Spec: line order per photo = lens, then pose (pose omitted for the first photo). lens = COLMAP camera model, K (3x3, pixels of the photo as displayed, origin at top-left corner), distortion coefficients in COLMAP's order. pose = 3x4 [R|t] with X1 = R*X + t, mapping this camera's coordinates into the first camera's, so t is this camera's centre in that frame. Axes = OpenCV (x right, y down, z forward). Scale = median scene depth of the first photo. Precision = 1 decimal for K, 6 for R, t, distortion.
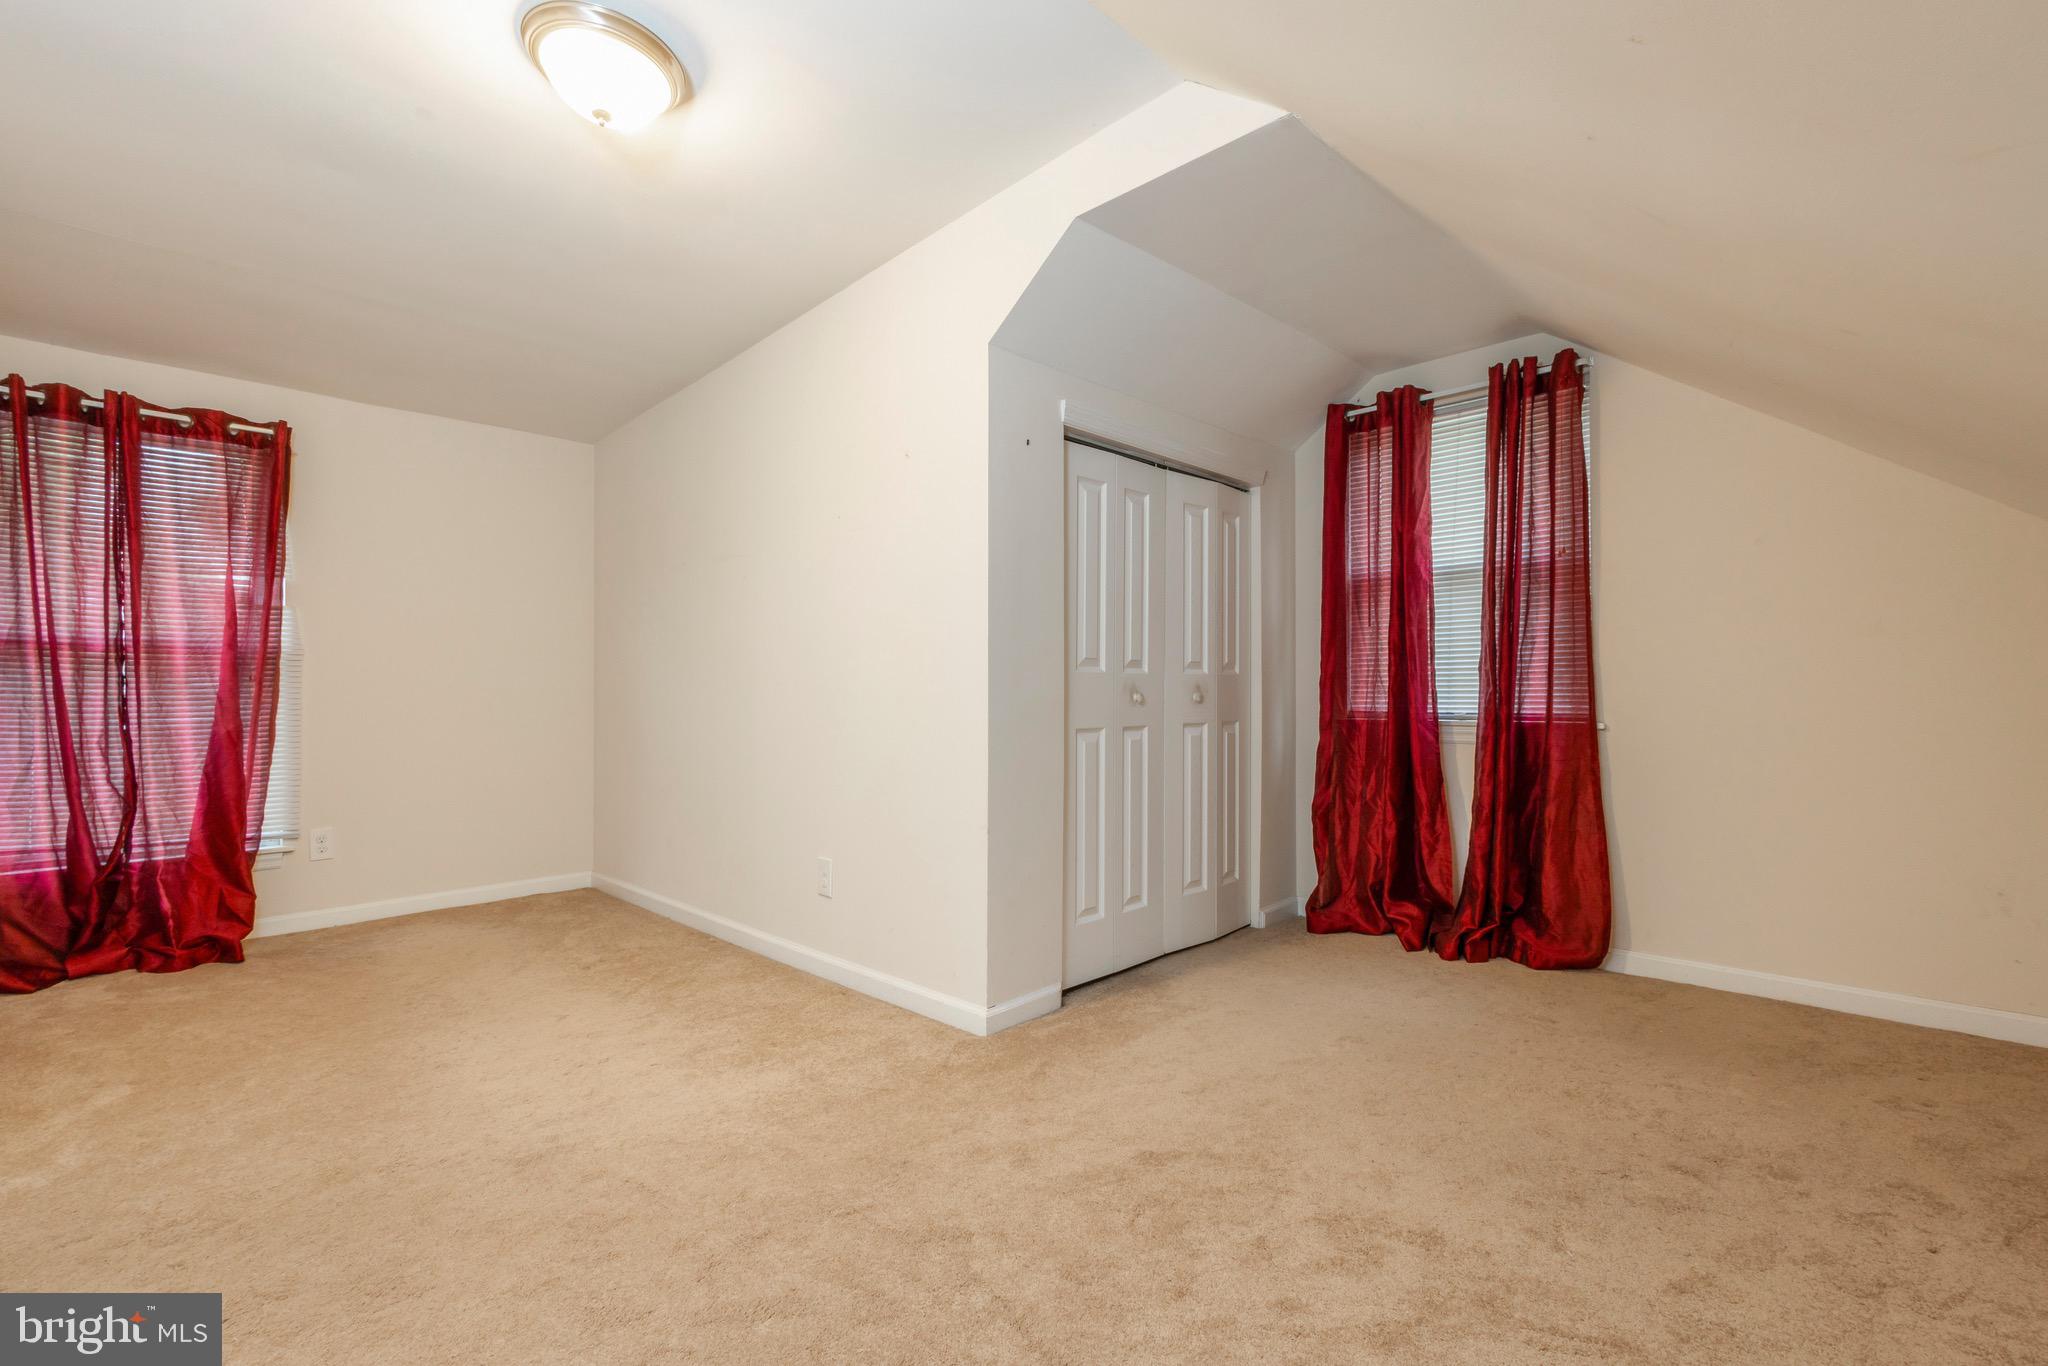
lens RADIAL K [[923.8, 0, 1024.0], [0, 923.8, 683.0], [0, 0, 1]] dist [0.022718, -0.000480]
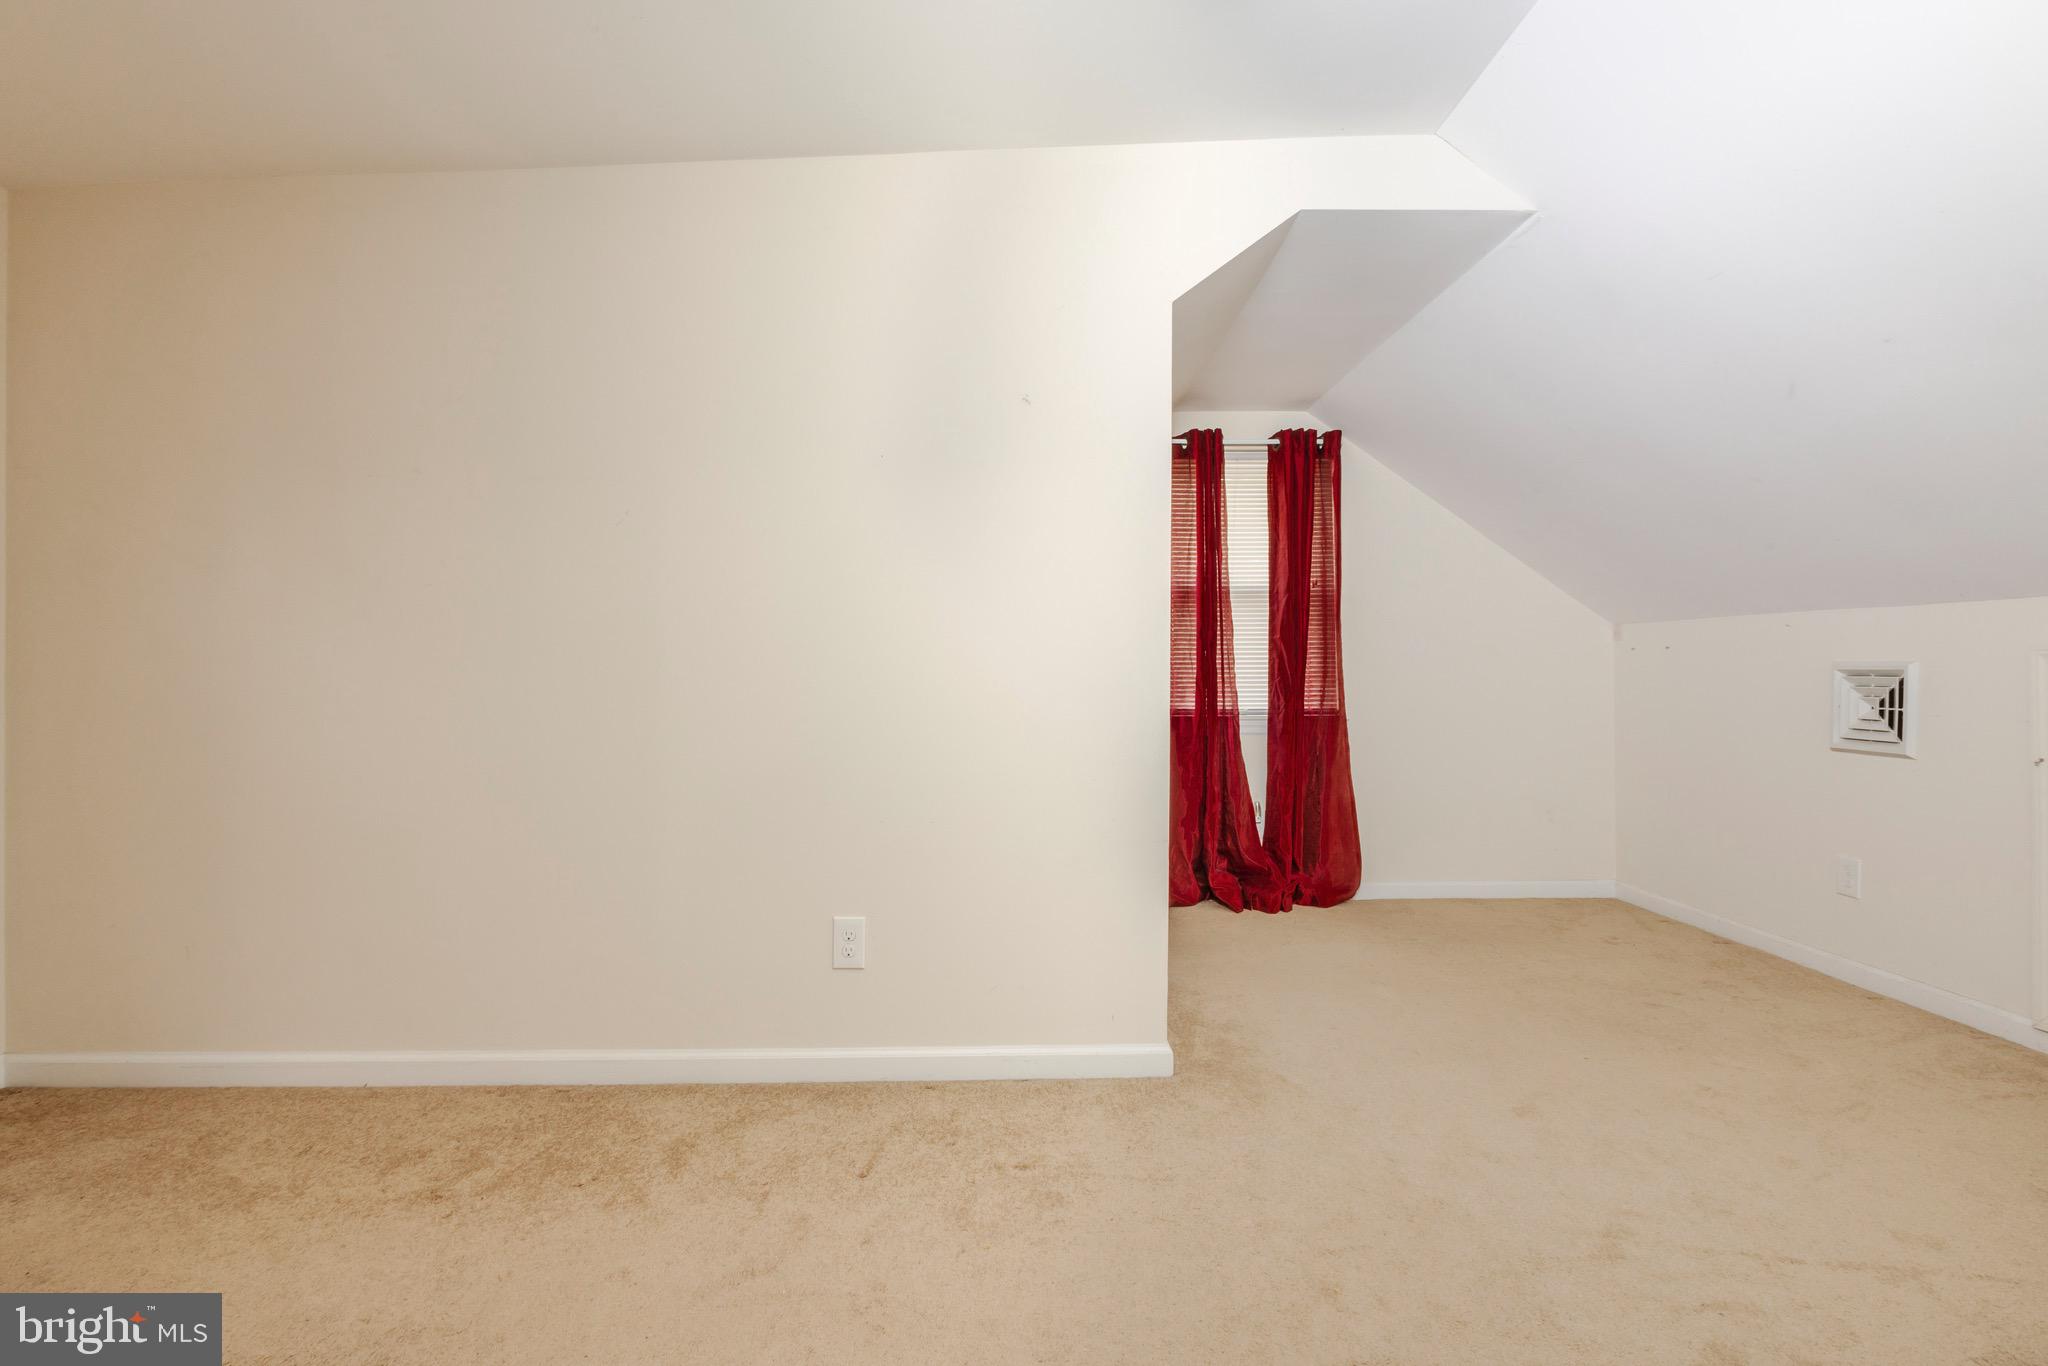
lens RADIAL K [[923.8, 0, 1024.0], [0, 923.8, 683.0], [0, 0, 1]] dist [0.022718, -0.000480]
pose [[0.707331, 0.007455, 0.706843, -0.632090], [-0.005581, 0.999972, -0.004962, 0.006628], [-0.706860, -0.000435, 0.707353, 0.379805]]
